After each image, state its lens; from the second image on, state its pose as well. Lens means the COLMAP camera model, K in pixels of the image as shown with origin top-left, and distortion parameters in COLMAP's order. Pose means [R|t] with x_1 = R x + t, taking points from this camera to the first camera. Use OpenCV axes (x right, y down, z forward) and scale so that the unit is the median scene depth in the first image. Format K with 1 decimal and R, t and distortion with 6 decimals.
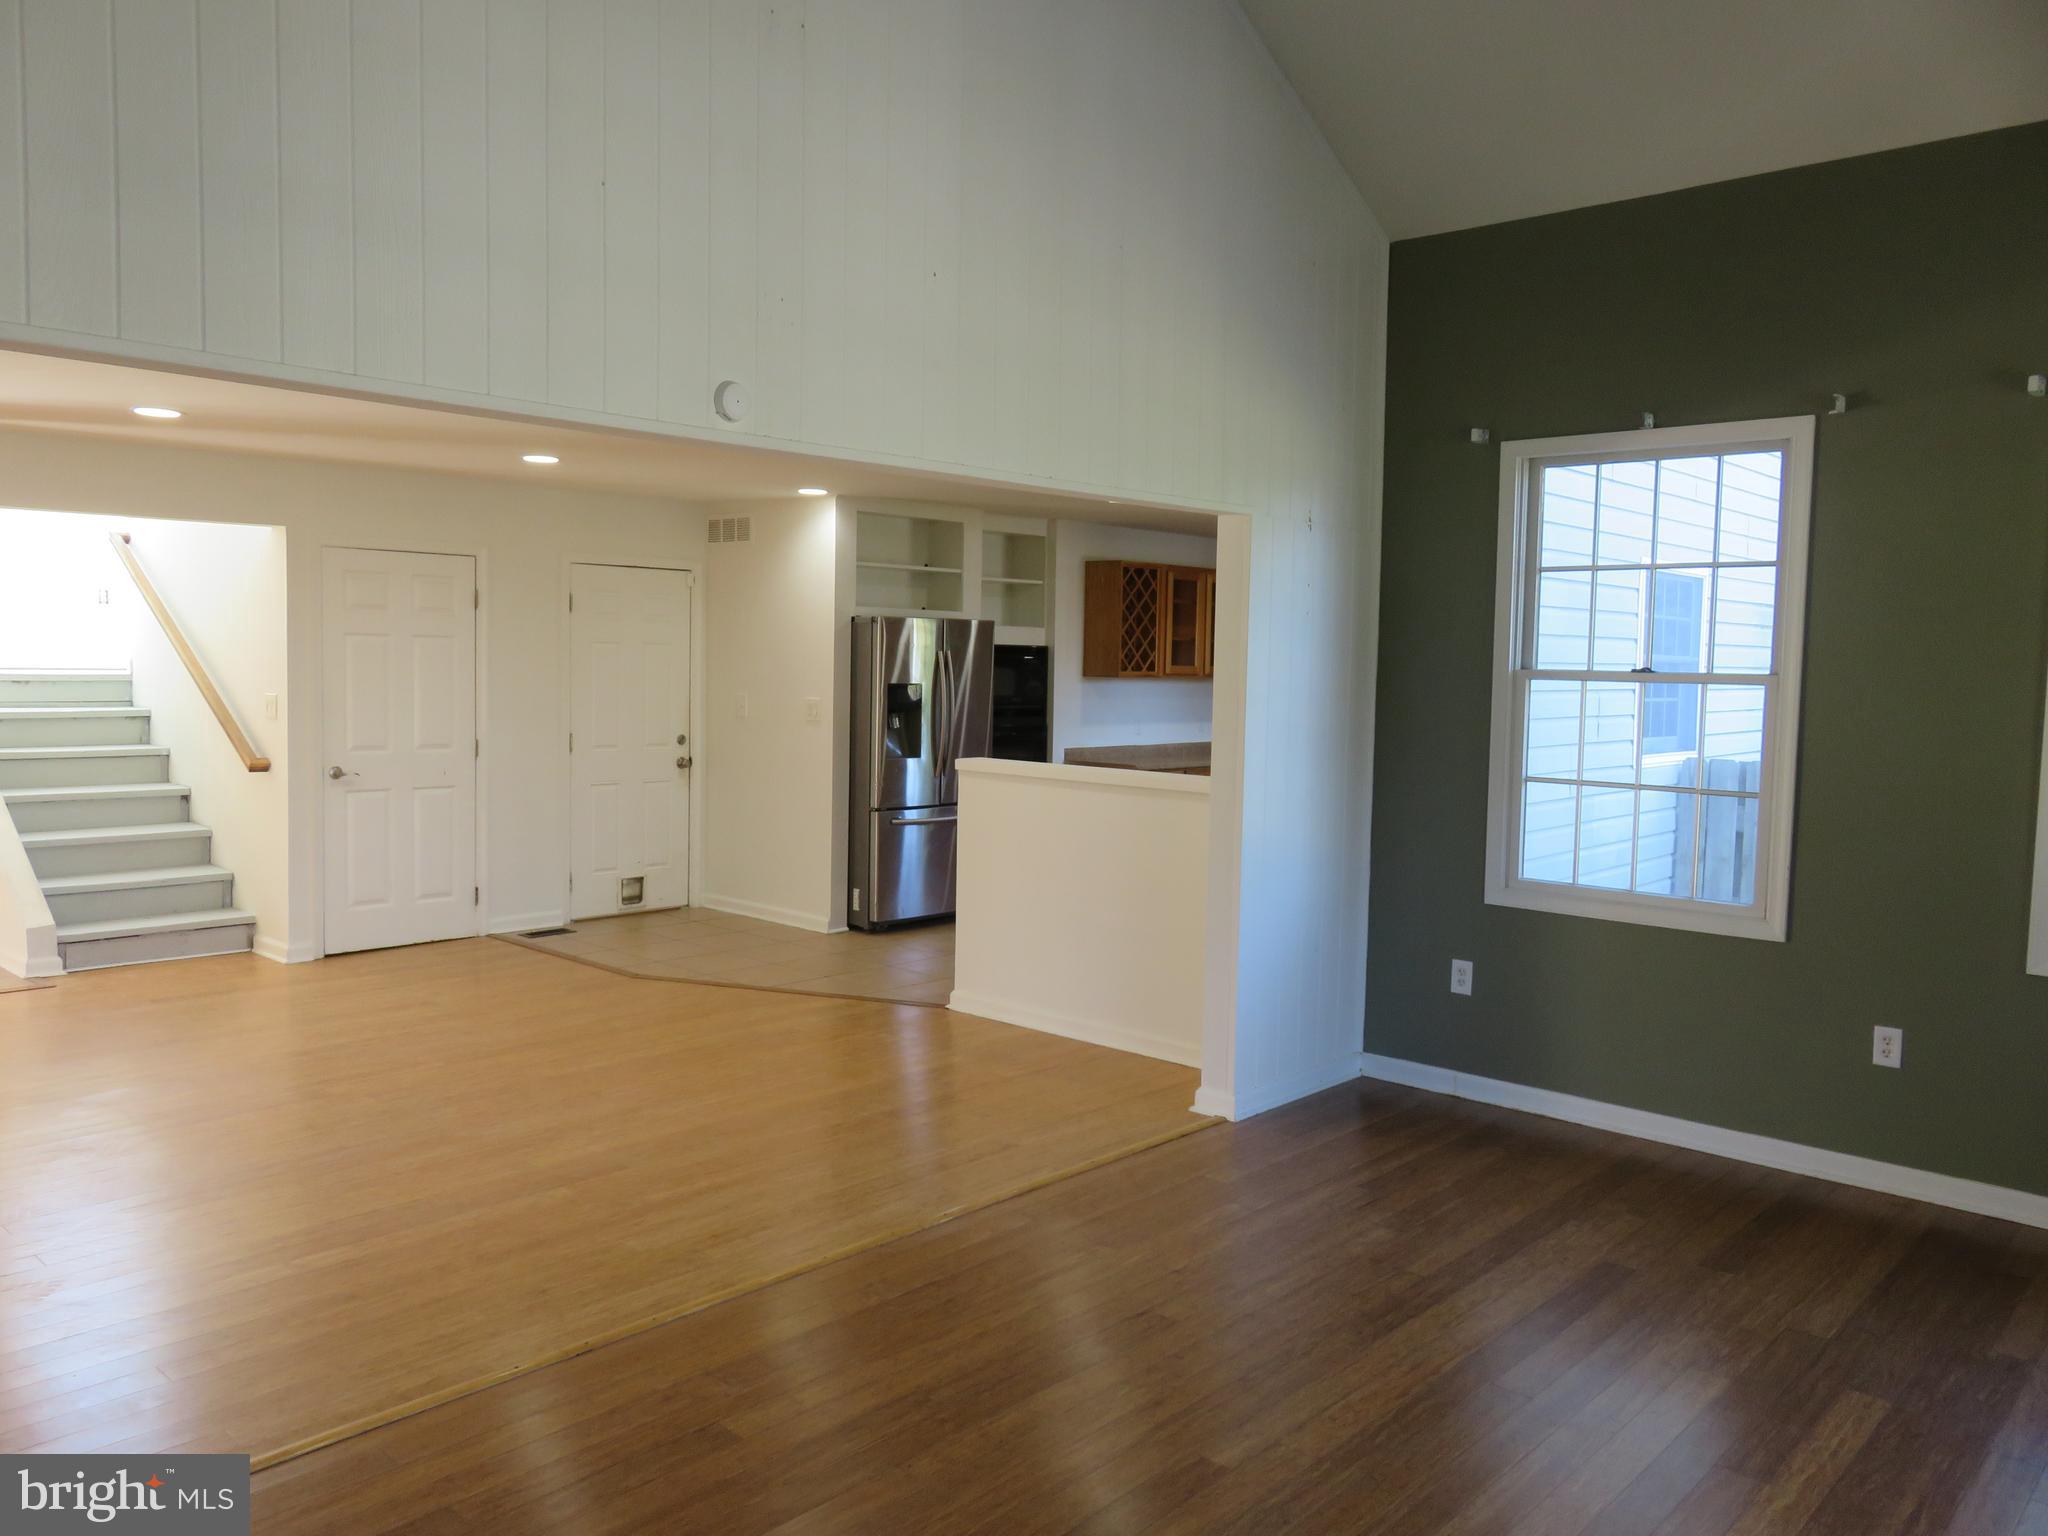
lens RADIAL K [[1520.3, 0, 1031.5], [0, 1520.3, 758.0], [0, 0, 1]] dist [-0.013843, 0.004082]
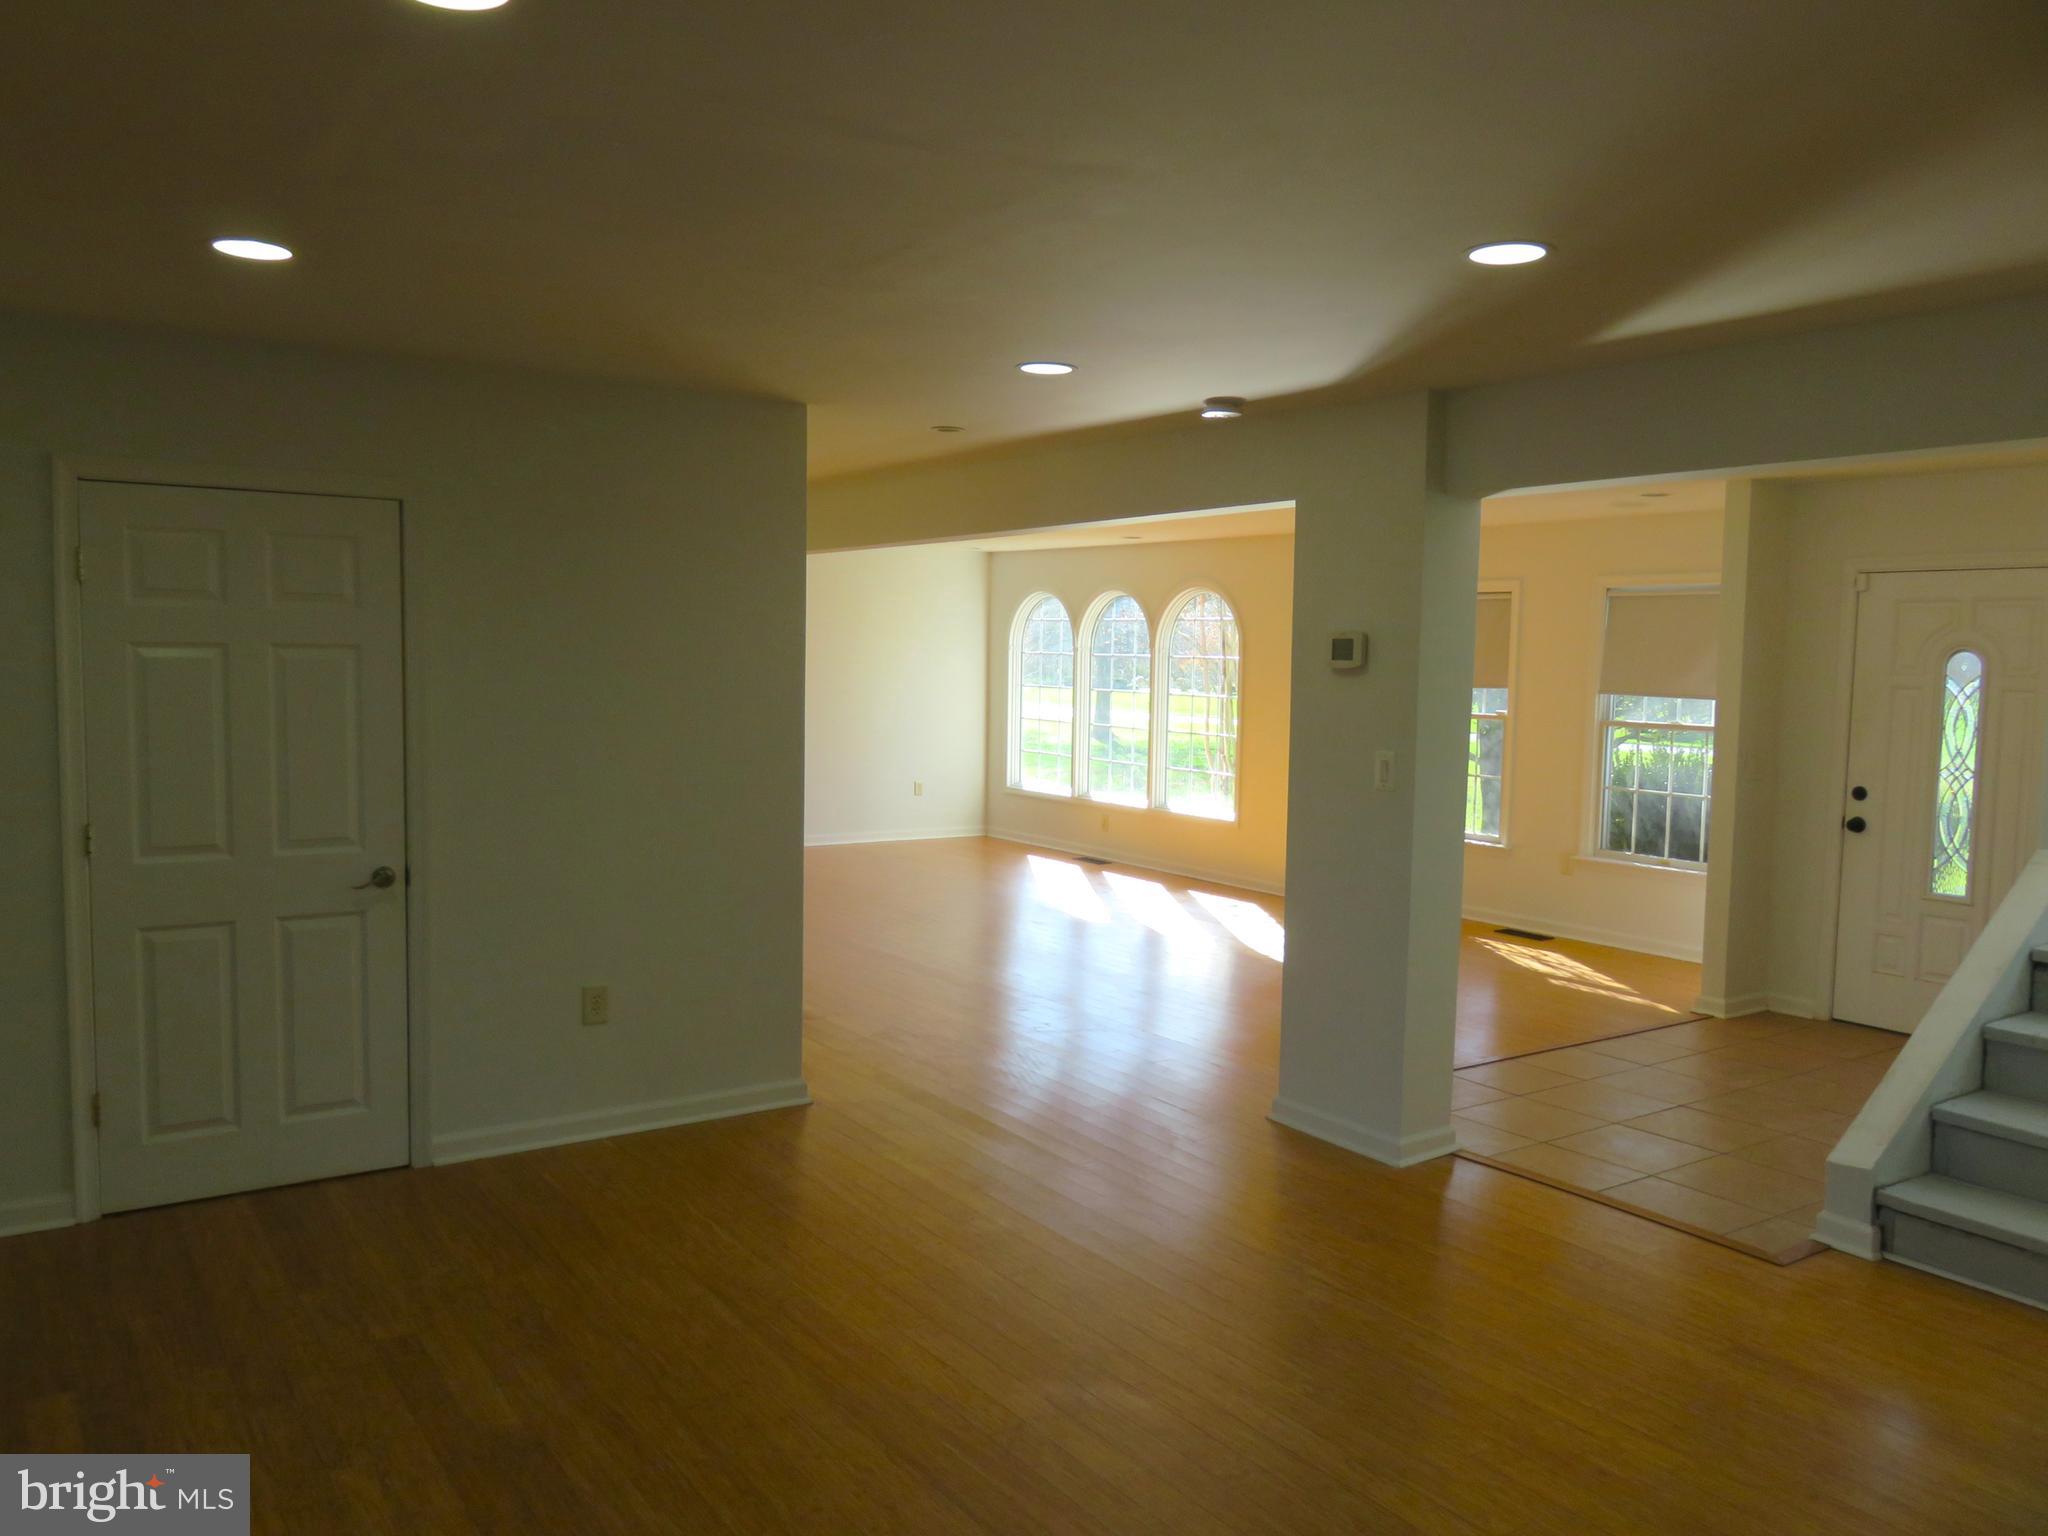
lens RADIAL K [[1520.3, 0, 1028.5], [0, 1520.3, 762.1], [0, 0, 1]] dist [-0.013843, 0.004082]
pose [[-0.229051, 0.044590, -0.972393, -0.002700], [-0.088589, 0.993850, 0.066442, -0.048306], [0.969375, 0.101362, -0.223692, 0.661396]]
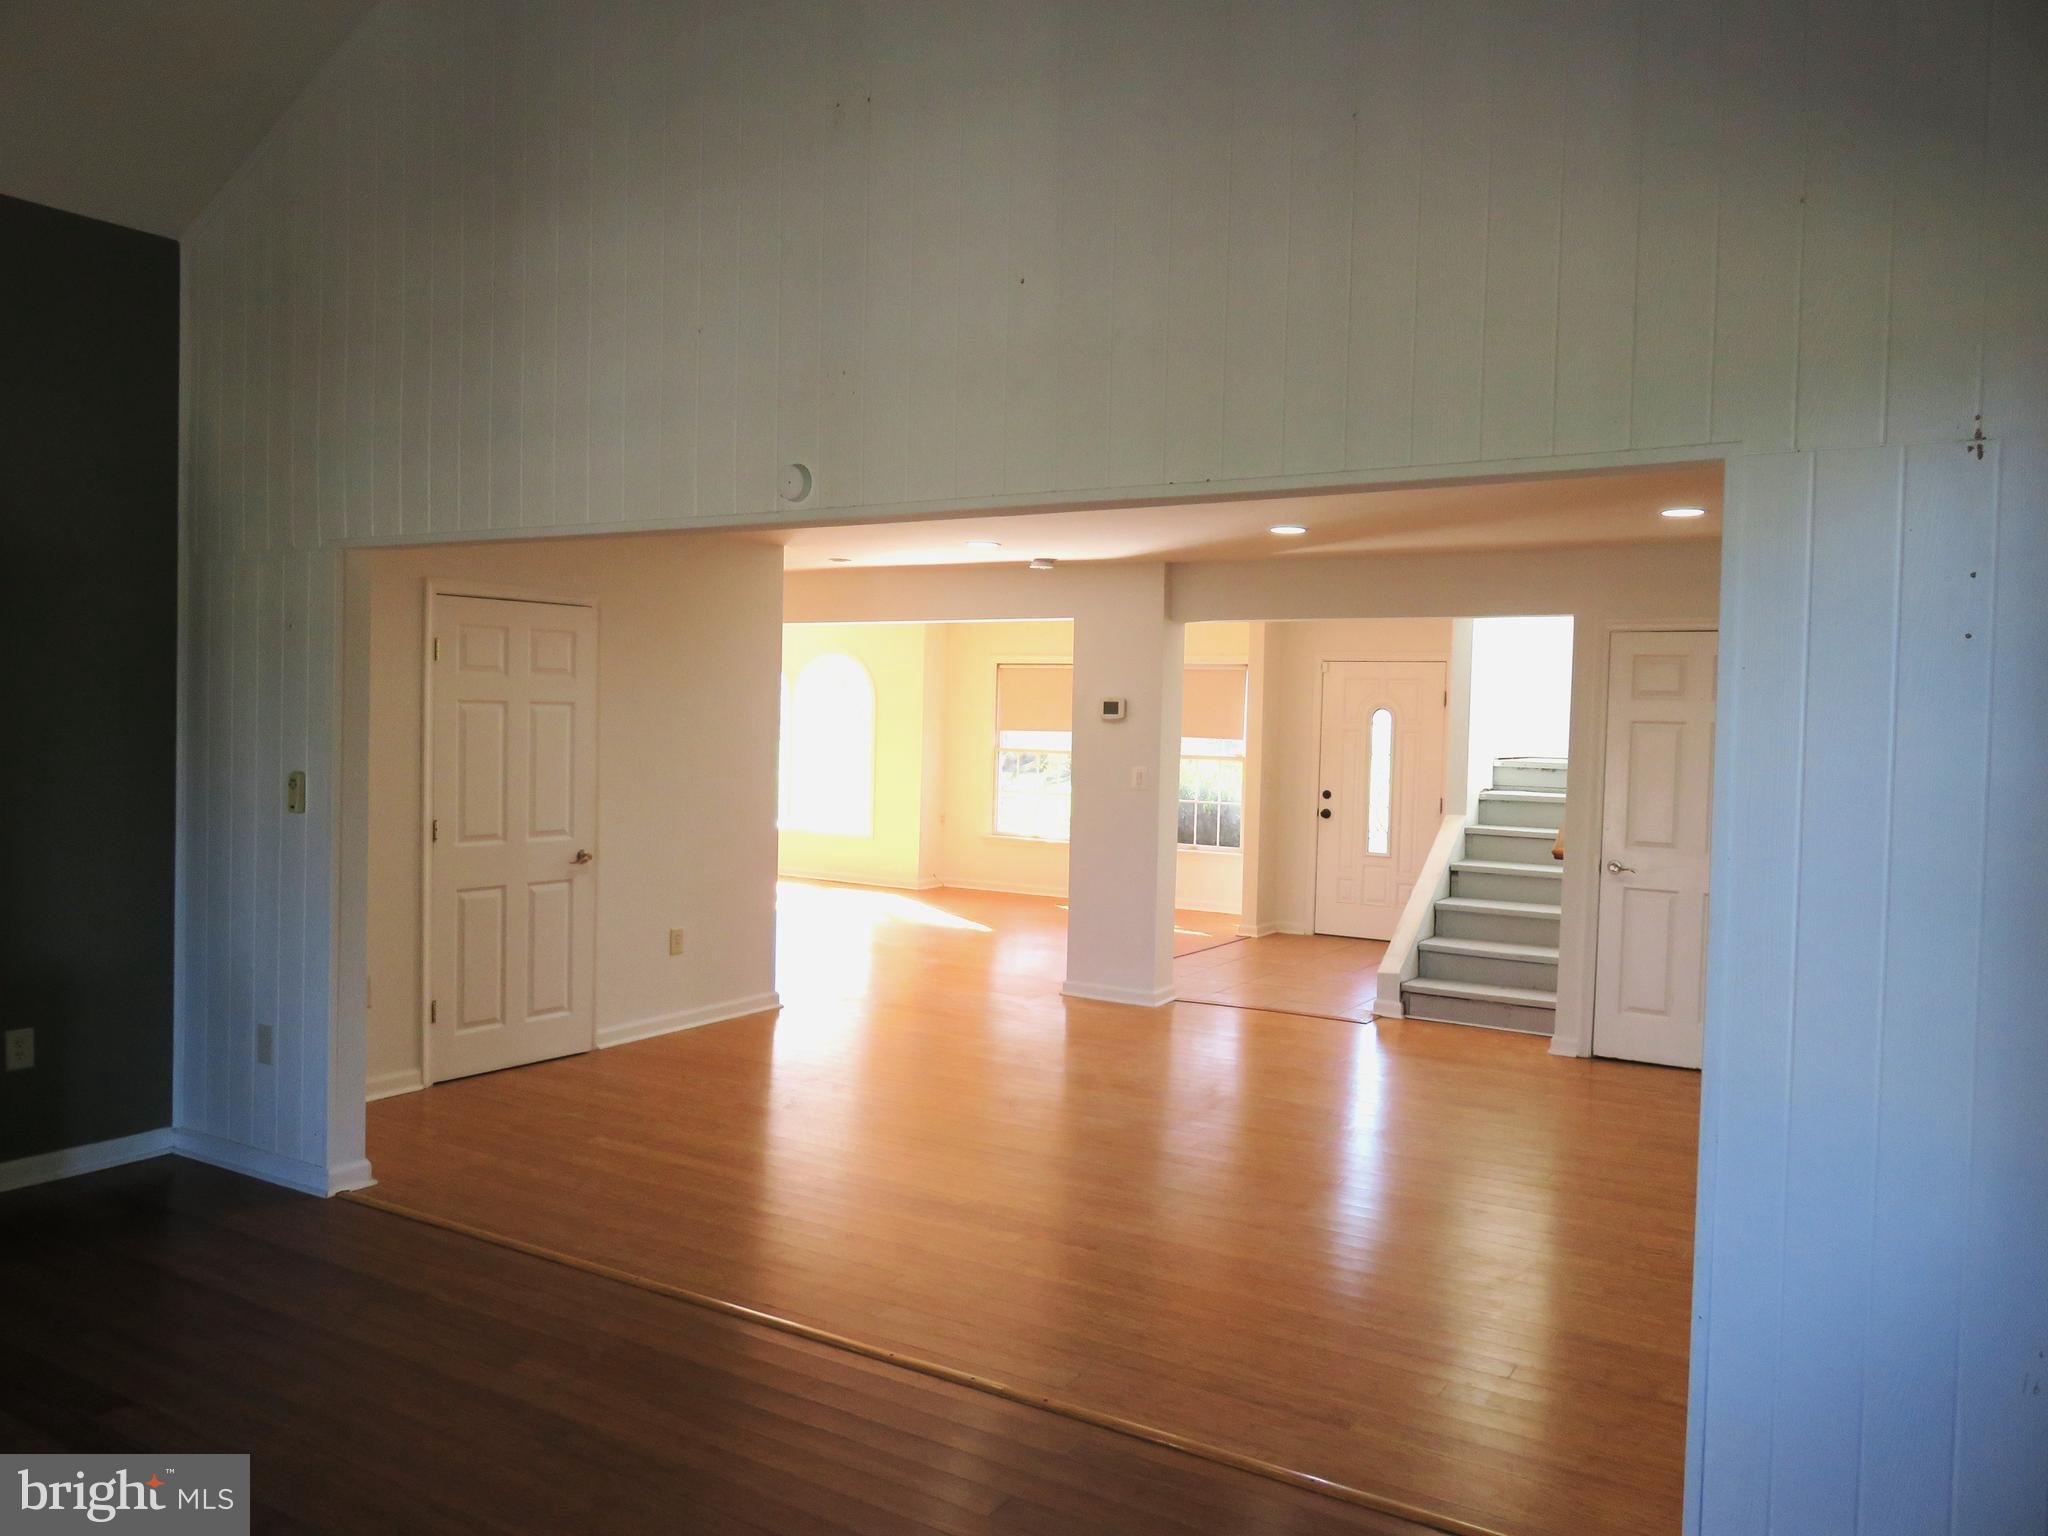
lens RADIAL K [[1520.3, 0, 1017.9], [0, 1520.3, 772.8], [0, 0, 1]] dist [-0.013843, 0.004082]
pose [[0.182445, 0.019866, -0.983015, 0.369739], [-0.084328, 0.996428, 0.004486, -0.020185], [0.979593, 0.082077, 0.183468, 0.403272]]
